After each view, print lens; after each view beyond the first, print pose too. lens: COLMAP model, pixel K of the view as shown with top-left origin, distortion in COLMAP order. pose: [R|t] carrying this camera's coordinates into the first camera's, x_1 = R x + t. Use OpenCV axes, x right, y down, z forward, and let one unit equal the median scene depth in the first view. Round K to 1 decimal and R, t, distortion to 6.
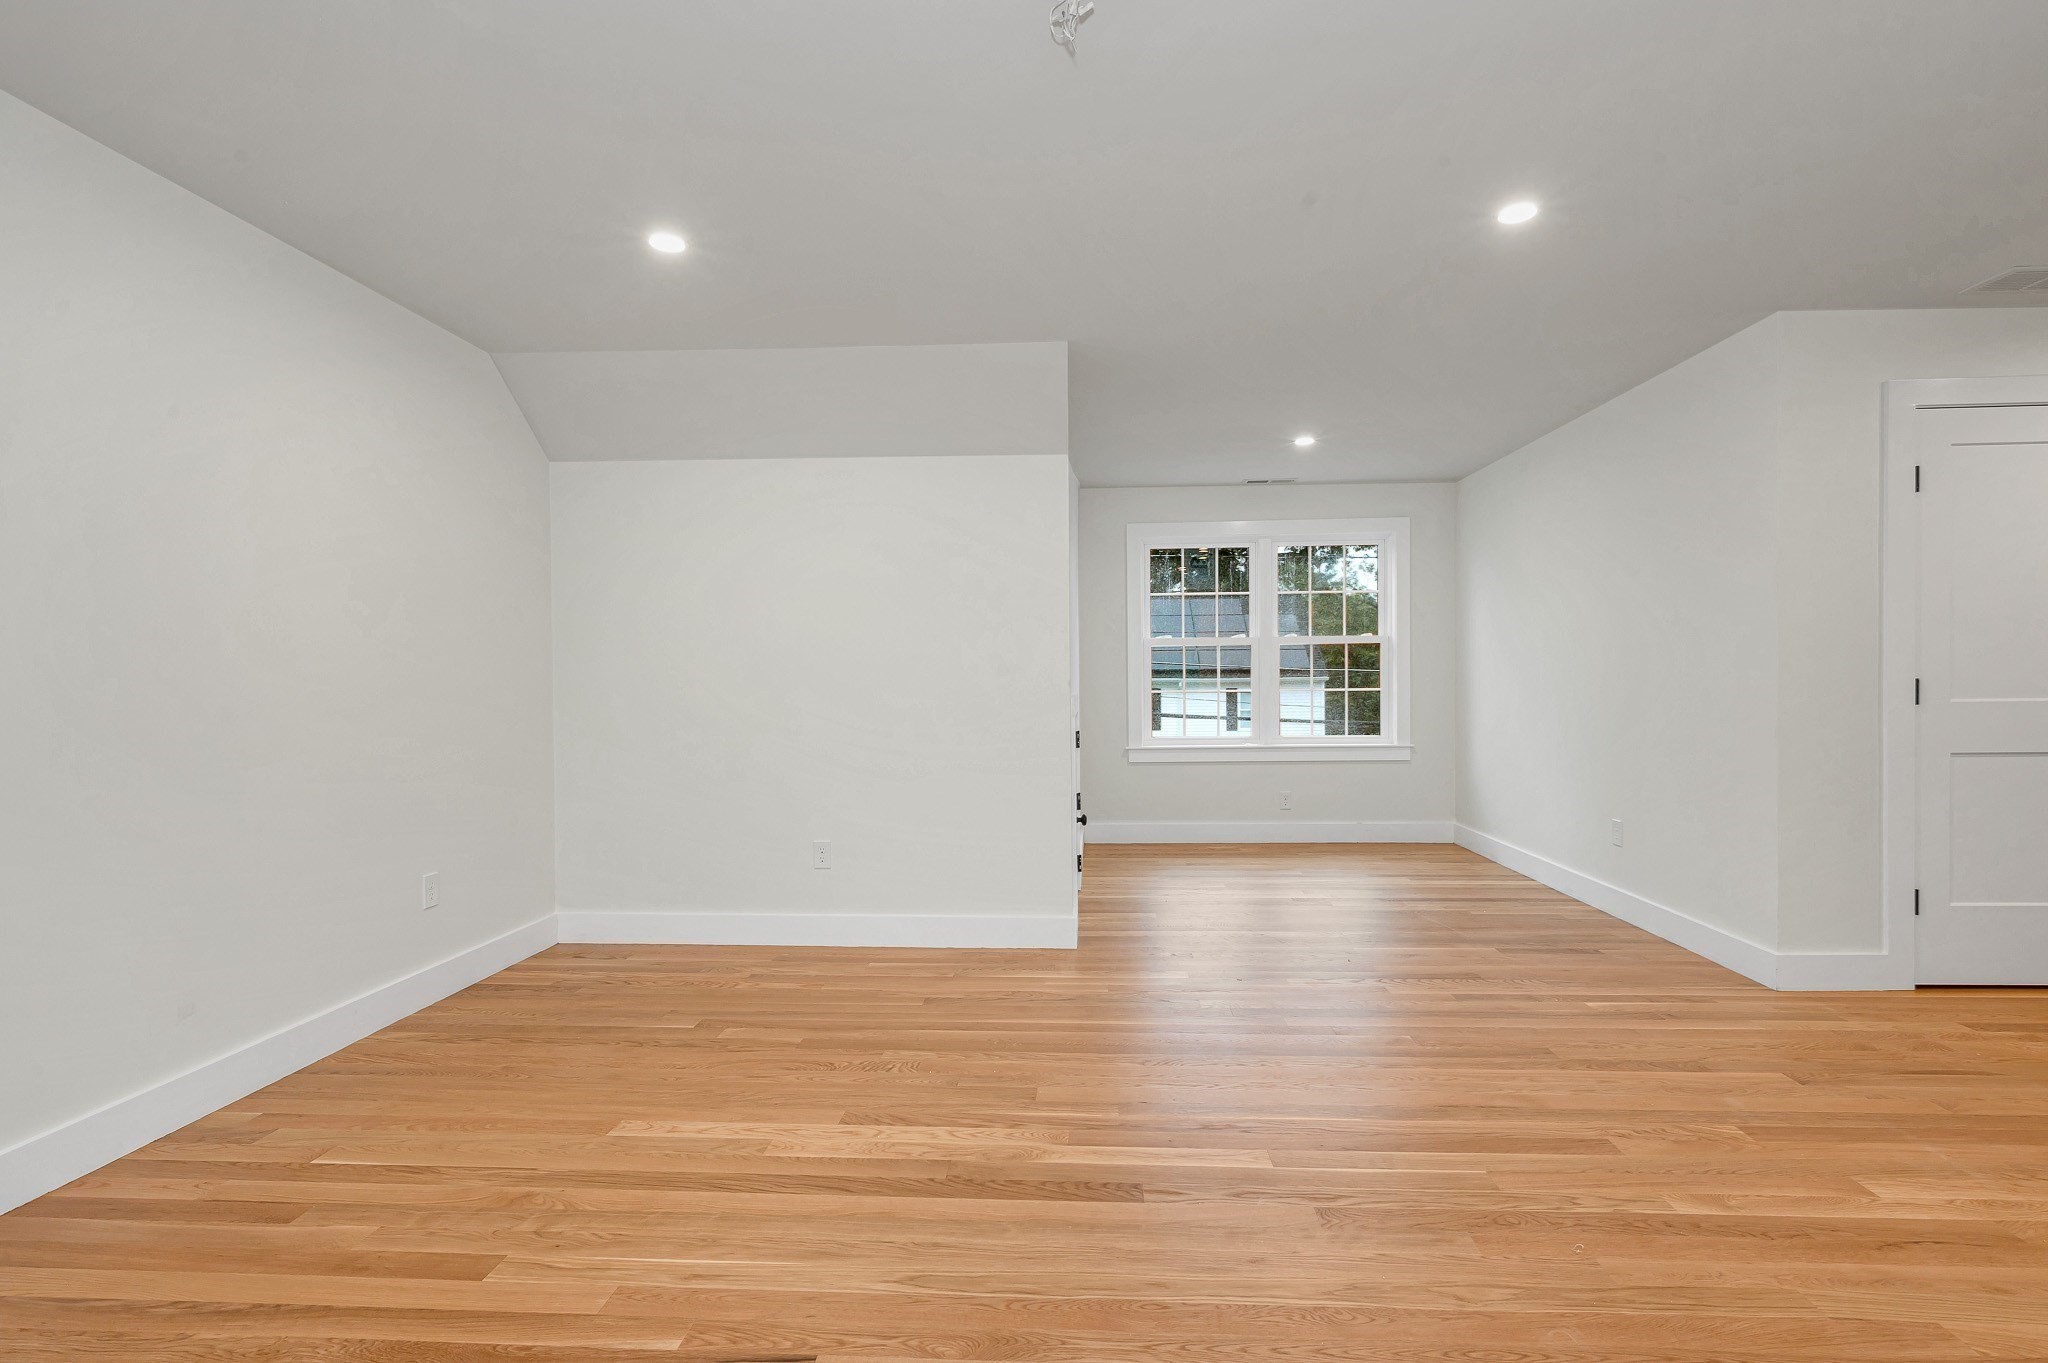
lens RADIAL K [[1109.1, 0, 1024.0], [0, 1109.1, 681.5], [0, 0, 1]] dist [0.000741, 0.000448]
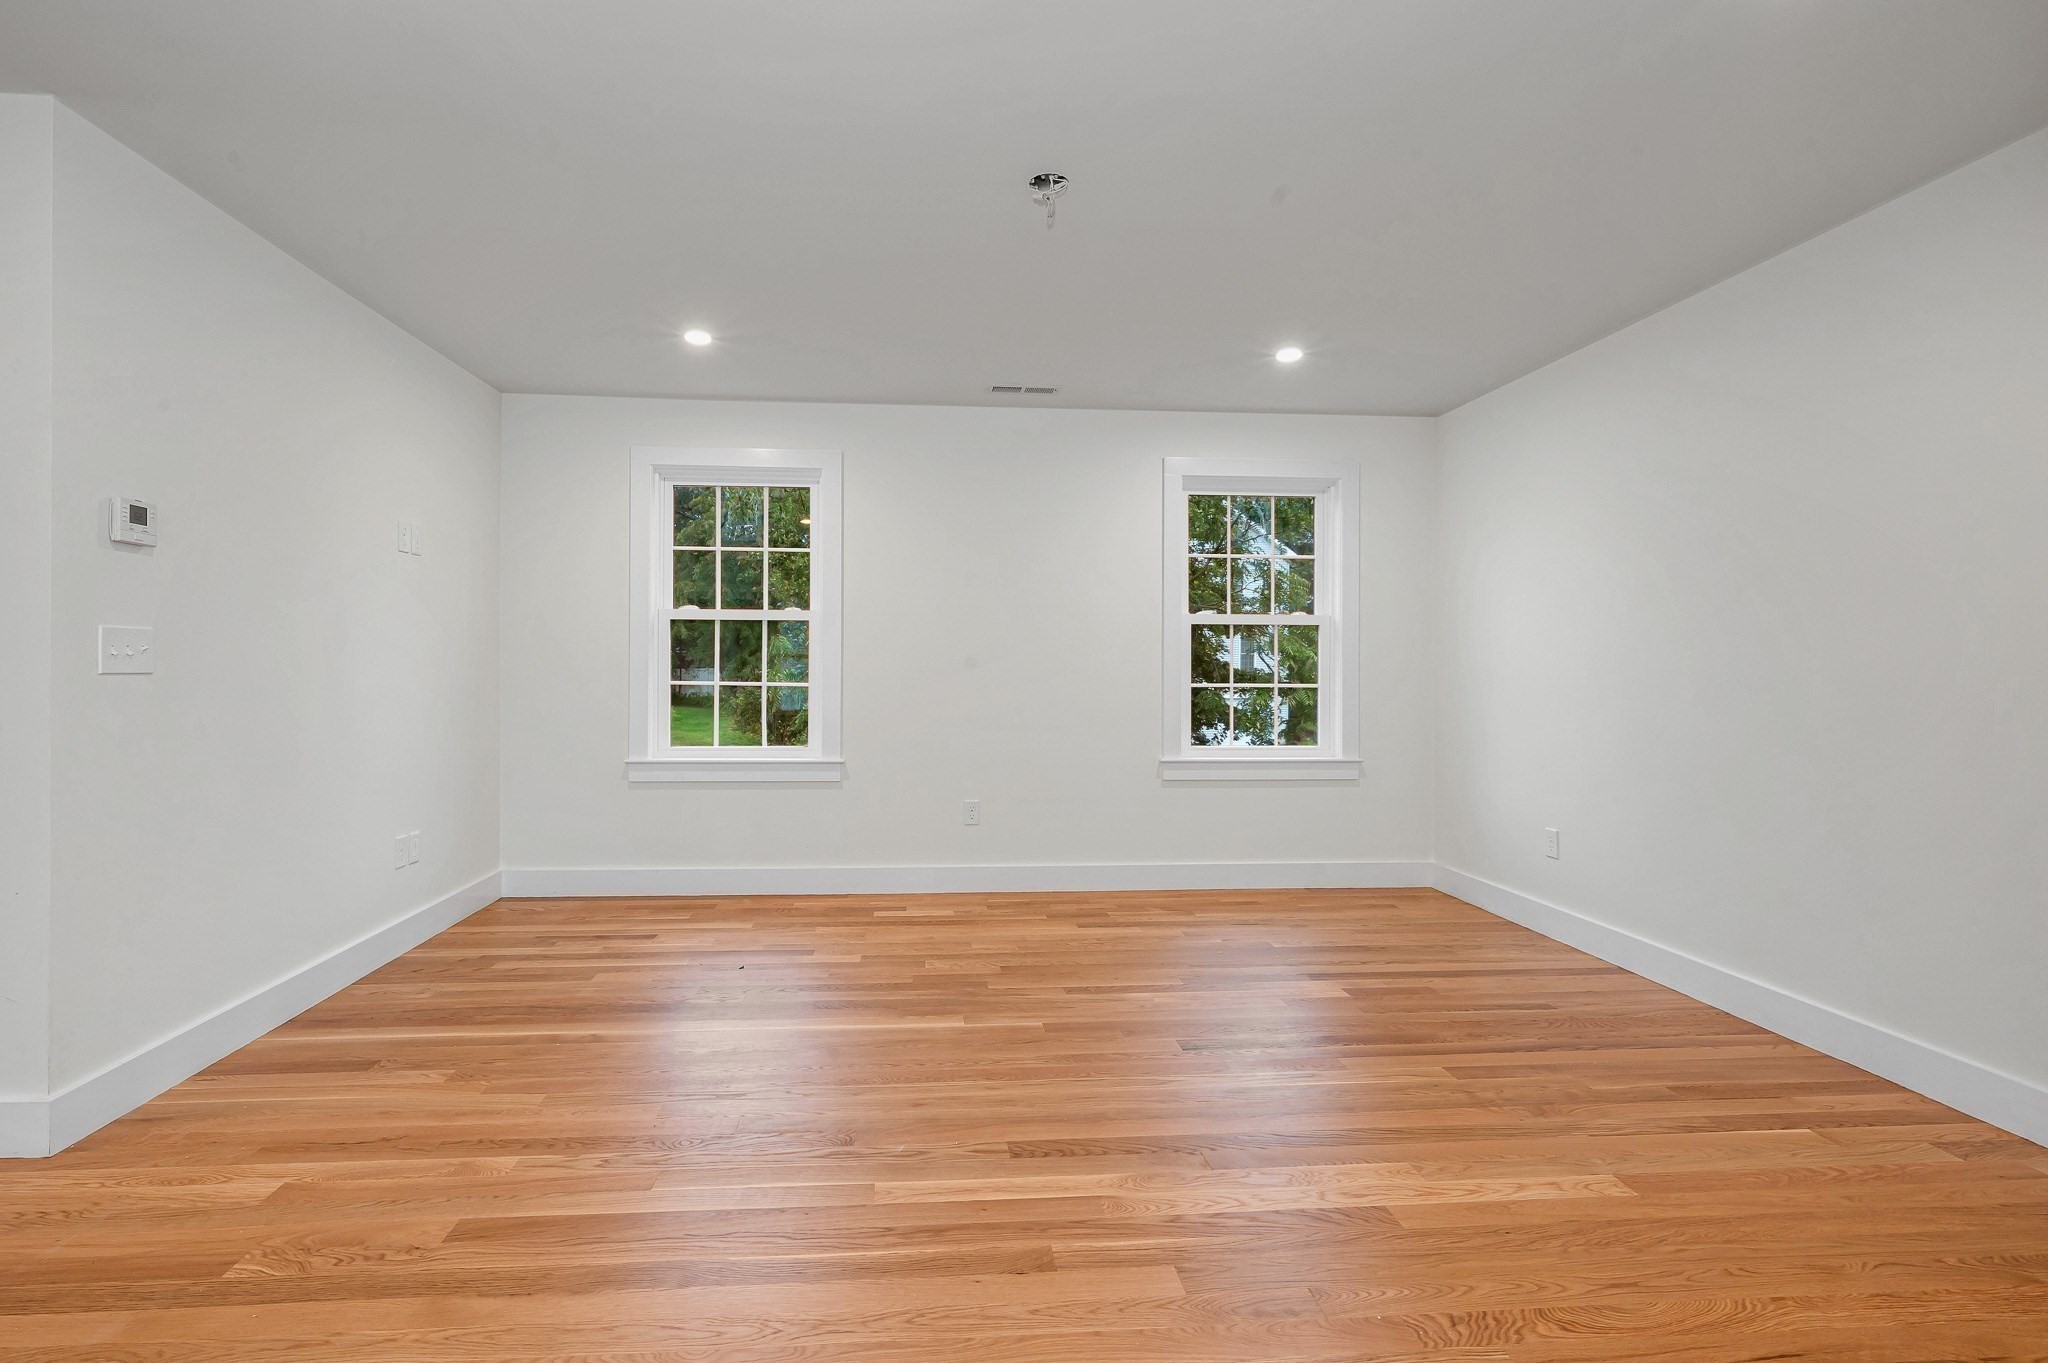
lens RADIAL K [[1109.1, 0, 1024.0], [0, 1109.1, 681.5], [0, 0, 1]] dist [0.000741, 0.000448]
pose [[-0.986578, 0.006750, -0.163150, 0.259306], [0.004543, 0.999893, 0.013899, -0.001617], [0.163227, 0.012972, -0.986503, 2.013232]]
